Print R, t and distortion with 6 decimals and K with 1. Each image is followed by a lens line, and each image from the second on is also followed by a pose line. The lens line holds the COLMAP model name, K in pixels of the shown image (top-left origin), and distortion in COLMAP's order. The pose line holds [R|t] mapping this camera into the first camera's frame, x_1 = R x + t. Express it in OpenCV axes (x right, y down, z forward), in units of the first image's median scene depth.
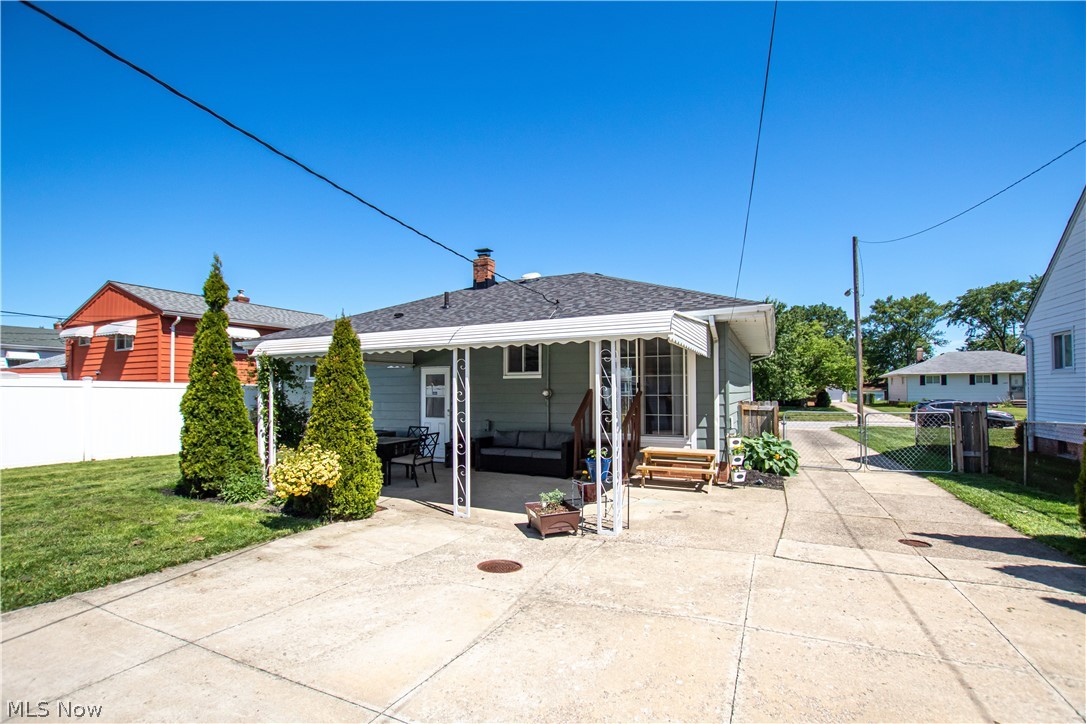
lens RADIAL K [[508.8, 0, 551.8], [0, 508.8, 372.4], [0, 0, 1]] dist [-0.022636, -0.000667]
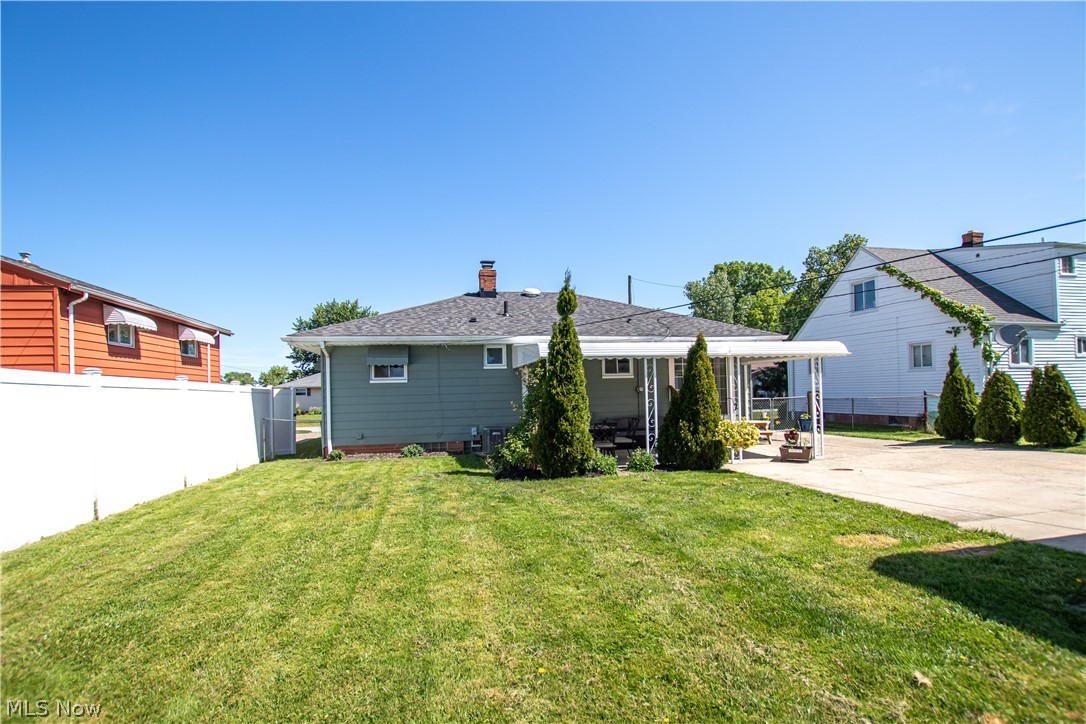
lens RADIAL K [[508.8, 0, 543.2], [0, 508.8, 359.4], [0, 0, 1]] dist [-0.022636, -0.000667]
pose [[0.782010, 0.020895, 0.622916, -0.711714], [0.003978, 0.999250, -0.038512, 0.008645], [-0.623253, 0.032595, 0.781340, 0.086729]]
